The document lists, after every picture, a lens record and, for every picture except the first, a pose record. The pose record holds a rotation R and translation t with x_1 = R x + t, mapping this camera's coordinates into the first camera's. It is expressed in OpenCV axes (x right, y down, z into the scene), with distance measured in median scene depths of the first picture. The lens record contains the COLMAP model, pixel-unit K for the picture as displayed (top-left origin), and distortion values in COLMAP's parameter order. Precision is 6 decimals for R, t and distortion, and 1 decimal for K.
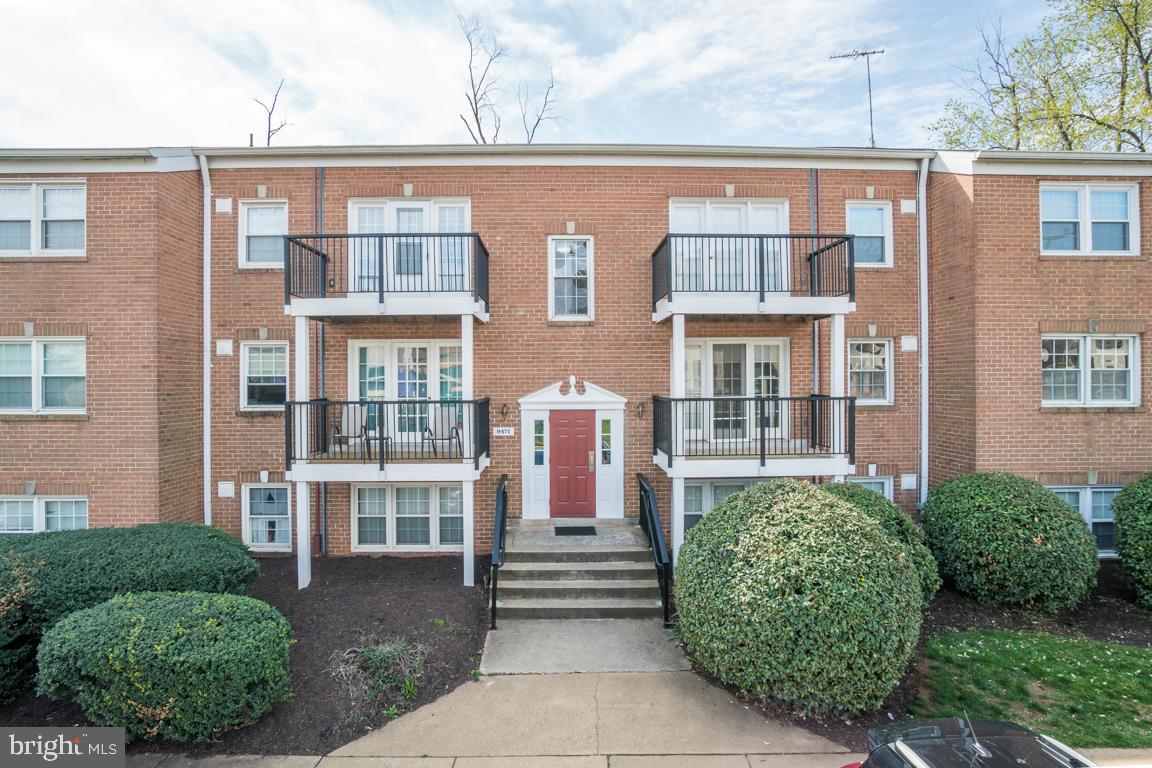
lens RADIAL K [[560.1, 0, 567.5], [0, 560.1, 386.9], [0, 0, 1]] dist [-0.031788, 0.009096]
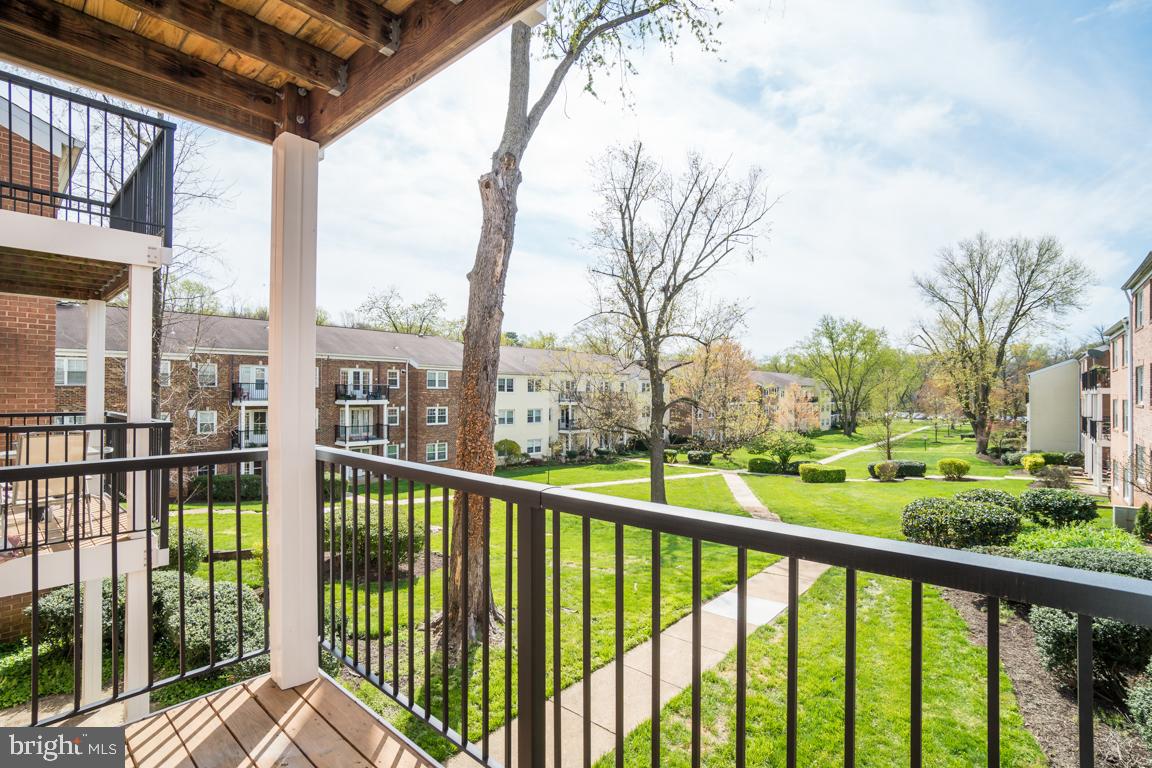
lens RADIAL K [[560.1, 0, 570.3], [0, 560.1, 387.5], [0, 0, 1]] dist [-0.031788, 0.009096]
pose [[0.704269, 0.016375, 0.709745, -1.405051], [-0.005030, 0.999824, -0.018075, -0.176591], [-0.709916, 0.009160, 0.704227, -2.726293]]
